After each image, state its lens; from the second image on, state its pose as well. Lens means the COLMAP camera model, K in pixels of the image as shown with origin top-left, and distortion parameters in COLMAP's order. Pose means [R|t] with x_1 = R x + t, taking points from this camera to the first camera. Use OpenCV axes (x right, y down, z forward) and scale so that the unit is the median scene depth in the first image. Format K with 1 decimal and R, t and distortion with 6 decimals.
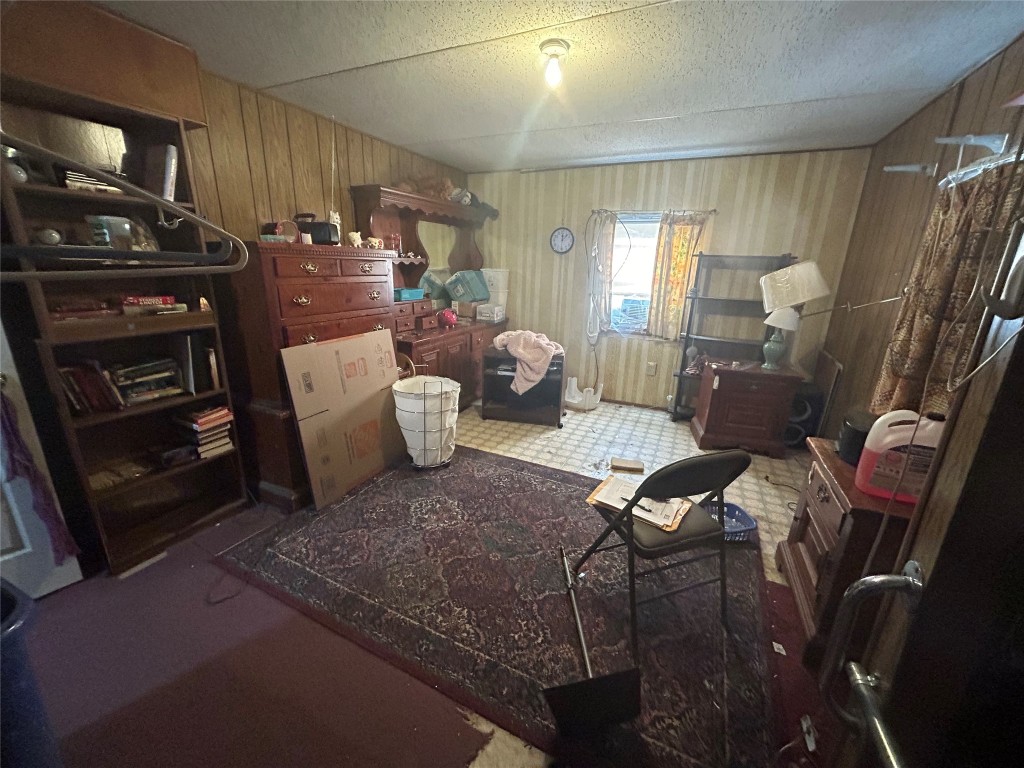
lens RADIAL K [[409.7, 0, 509.7], [0, 409.7, 385.0], [0, 0, 1]] dist [-0.001263, 0.000082]
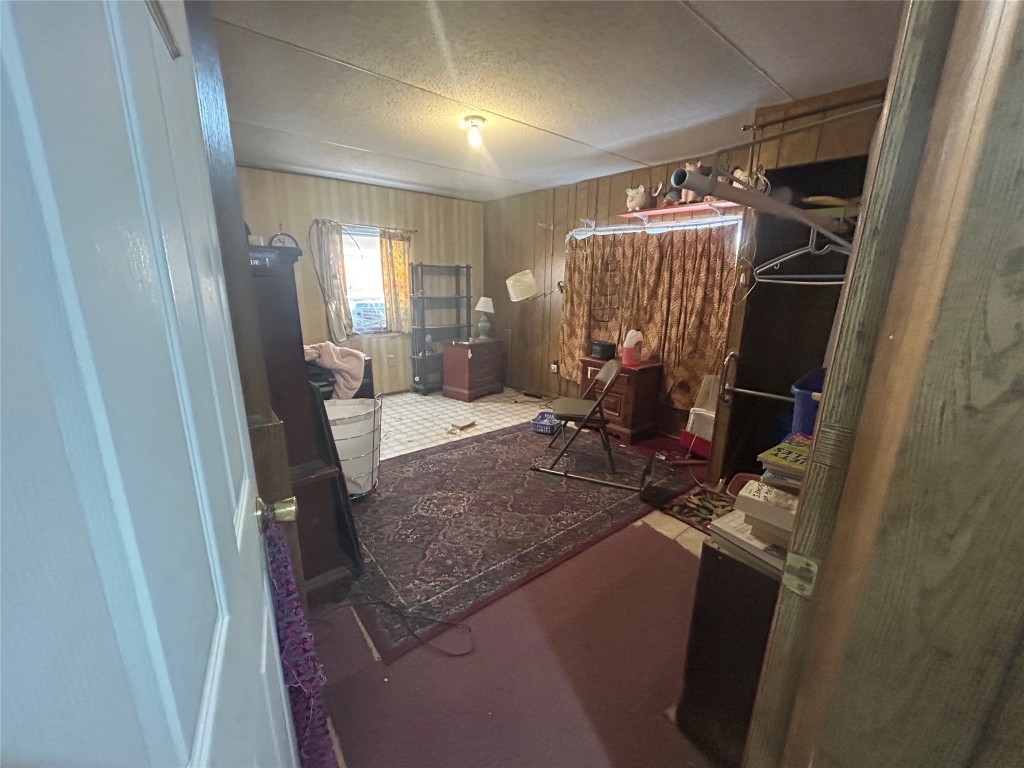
lens RADIAL K [[409.7, 0, 509.7], [0, 409.7, 385.0], [0, 0, 1]] dist [-0.001263, 0.000082]
pose [[0.425909, -0.246483, 0.870544, -0.624145], [0.254286, 0.956004, 0.146271, -0.065768], [-0.868297, 0.159069, 0.469848, 0.187749]]
